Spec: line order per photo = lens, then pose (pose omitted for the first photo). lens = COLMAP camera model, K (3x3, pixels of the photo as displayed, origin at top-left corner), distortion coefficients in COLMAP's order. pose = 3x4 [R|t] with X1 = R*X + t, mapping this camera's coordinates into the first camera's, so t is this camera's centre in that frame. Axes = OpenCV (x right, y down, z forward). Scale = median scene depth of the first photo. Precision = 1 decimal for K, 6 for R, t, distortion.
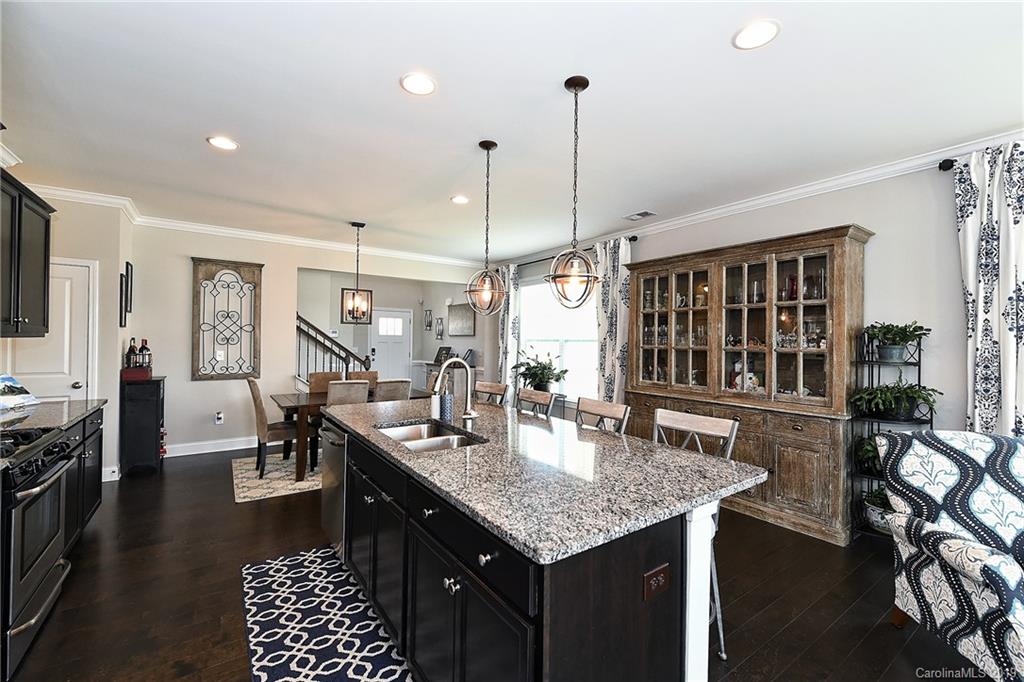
lens RADIAL K [[428.3, 0, 511.9], [0, 428.3, 335.5], [0, 0, 1]] dist [0.003147, -0.000179]
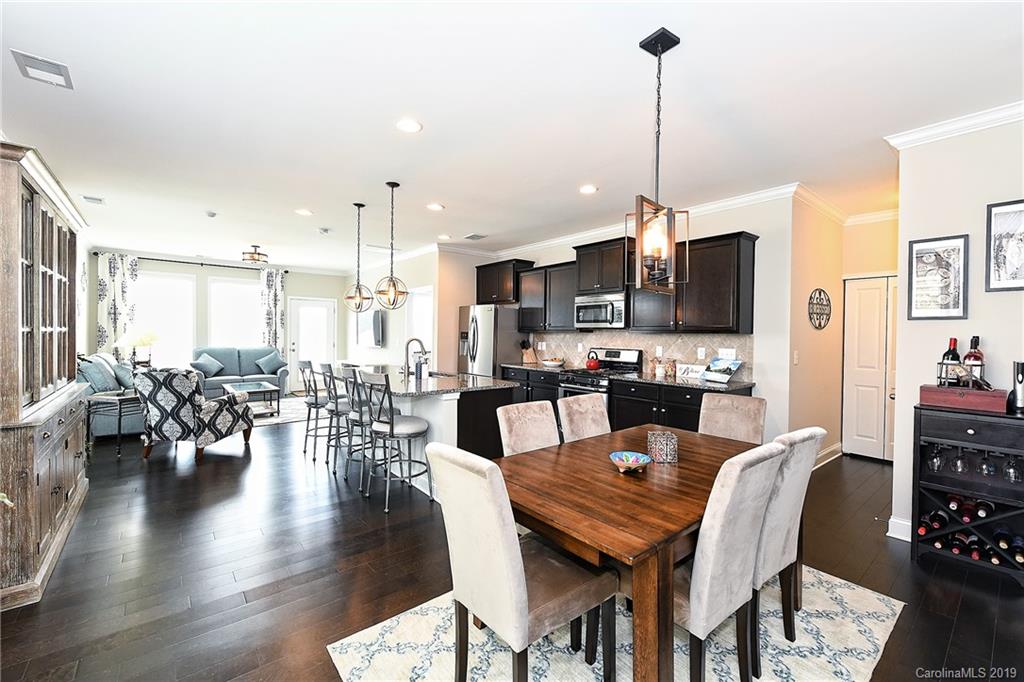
lens RADIAL K [[428.3, 0, 514.7], [0, 428.3, 336.9], [0, 0, 1]] dist [0.003147, -0.000179]
pose [[-0.996393, -0.023761, -0.081467, -0.193485], [-0.023605, 0.999717, -0.002884, 0.020010], [0.081513, -0.000950, -0.996672, 1.372928]]
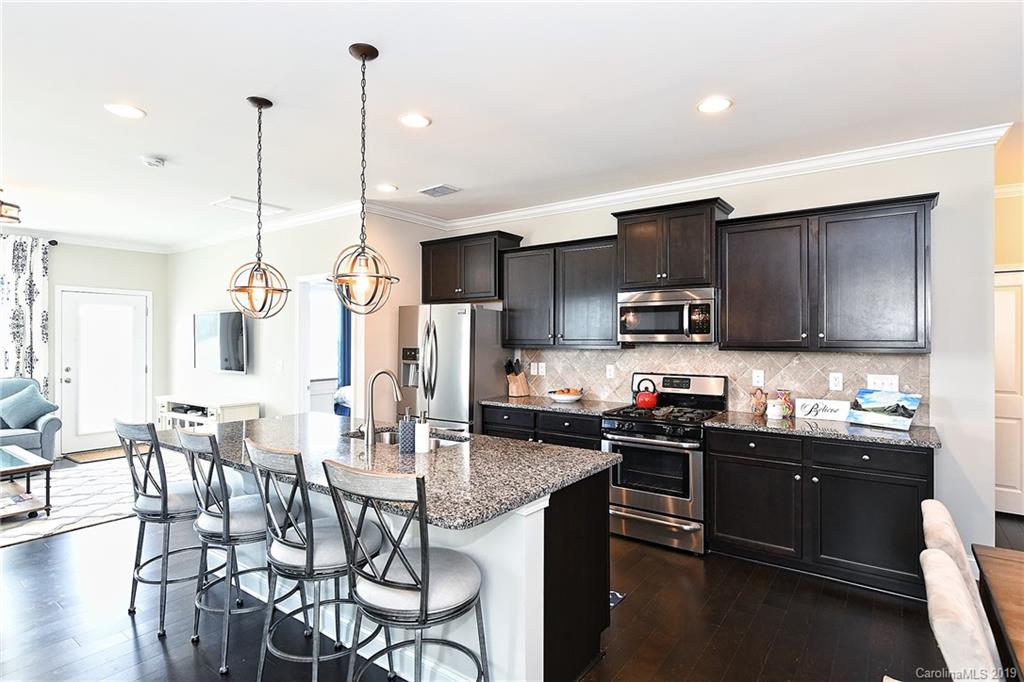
lens RADIAL K [[531.5, 0, 514.8], [0, 531.5, 336.4], [0, 0, 1]] dist [0.003416, -0.000268]
pose [[-0.945408, -0.015722, -0.325510, -0.005485], [-0.010167, 0.999772, -0.018760, -0.000860], [0.325731, -0.014426, -0.945353, 1.049747]]
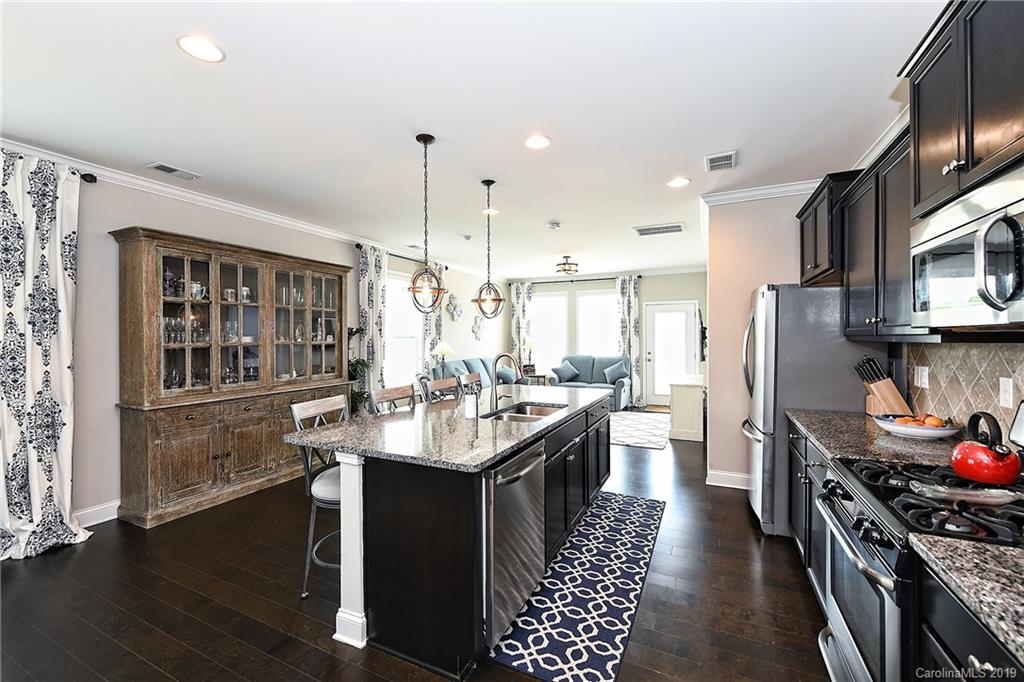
lens RADIAL K [[412.9, 0, 514.3], [0, 412.9, 338.9], [0, 0, 1]] dist [0.002653, -0.001312]
pose [[-0.493612, -0.017341, 0.869509, -0.560683], [-0.013744, 0.999832, 0.012138, -0.002448], [-0.869573, -0.005959, -0.493768, 0.736815]]
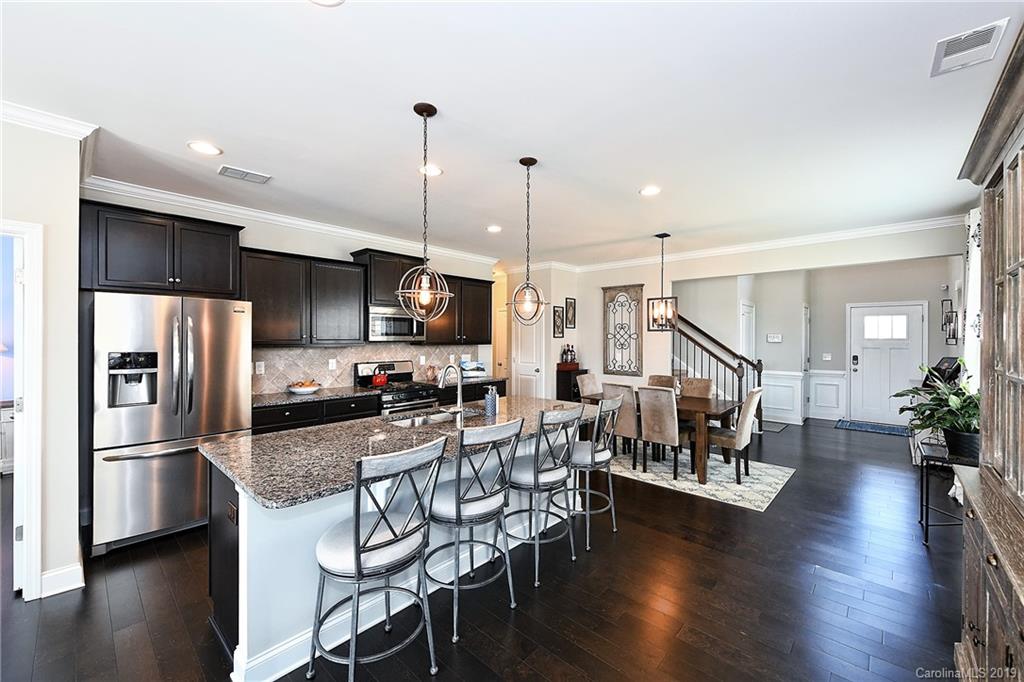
lens RADIAL K [[404.2, 0, 520.8], [0, 404.2, 338.3], [0, 0, 1]] dist [0.004518, -0.001715]
pose [[0.218371, -0.010218, -0.975812, 0.514843], [0.010372, 0.999913, -0.008149, -0.005230], [0.975811, -0.008341, 0.218458, 0.441223]]
